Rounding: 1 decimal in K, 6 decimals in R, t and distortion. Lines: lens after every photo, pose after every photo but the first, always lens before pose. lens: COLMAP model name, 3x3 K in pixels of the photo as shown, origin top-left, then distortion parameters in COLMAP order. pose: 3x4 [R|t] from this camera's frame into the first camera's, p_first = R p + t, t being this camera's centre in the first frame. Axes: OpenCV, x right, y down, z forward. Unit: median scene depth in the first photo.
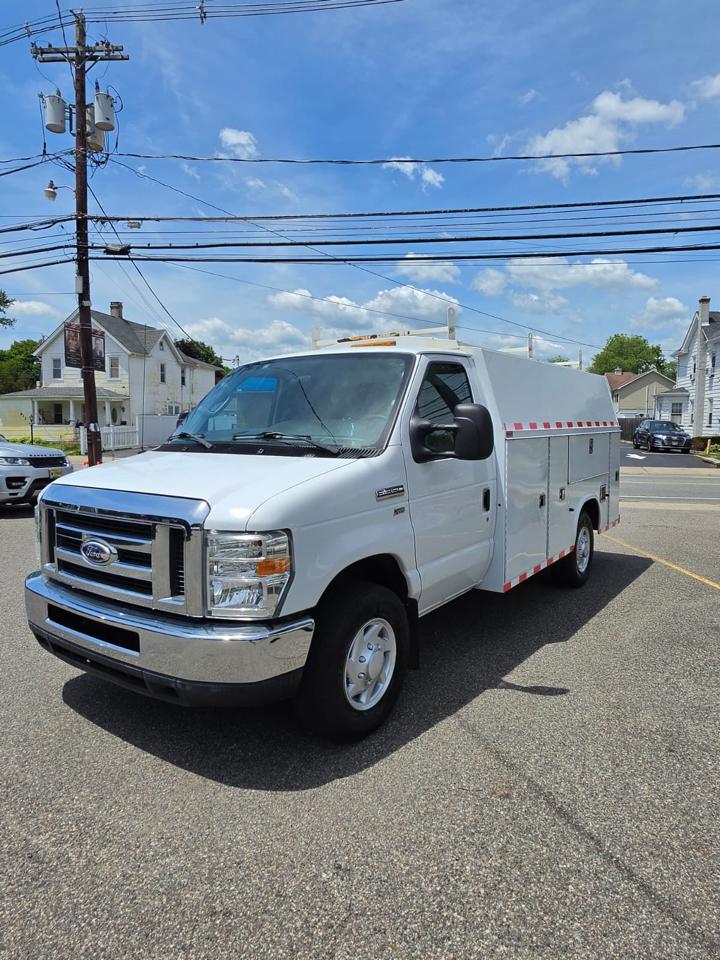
lens RADIAL K [[610.0, 0, 360.0], [0, 610.0, 480.0], [0, 0, 1]] dist [-0.000118, 0.000272]
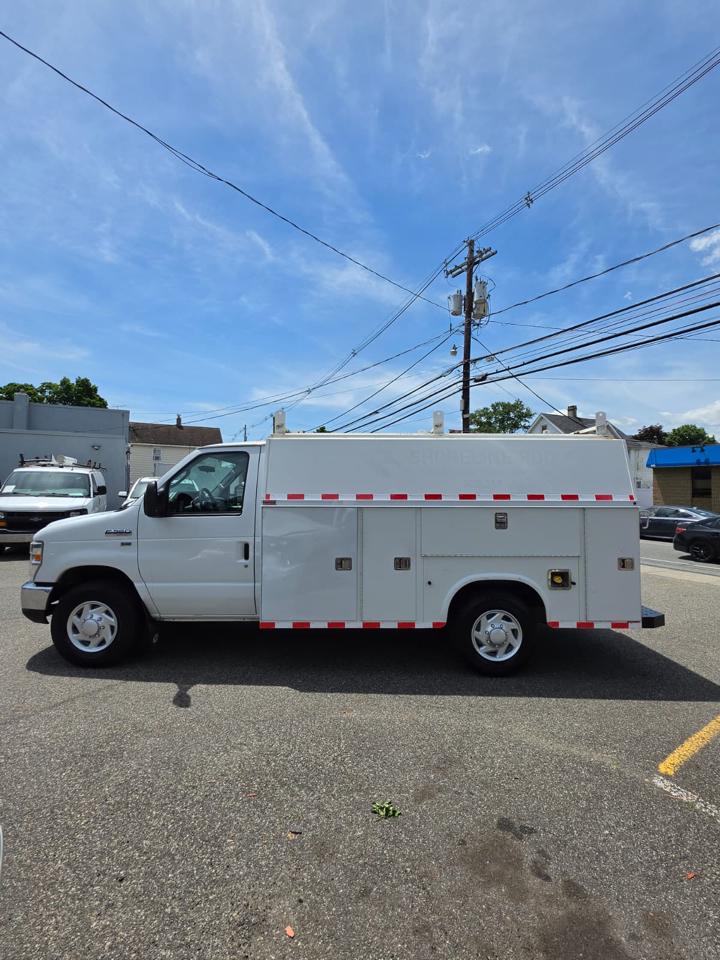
lens RADIAL K [[431.4, 0, 355.4], [0, 431.4, 486.7], [0, 0, 1]] dist [0.000372, 0.000423]
pose [[0.581561, 0.000068, -0.813503, 0.282730], [-0.087479, 0.994207, -0.062455, -0.017569], [0.808786, 0.107485, 0.578197, 0.161531]]
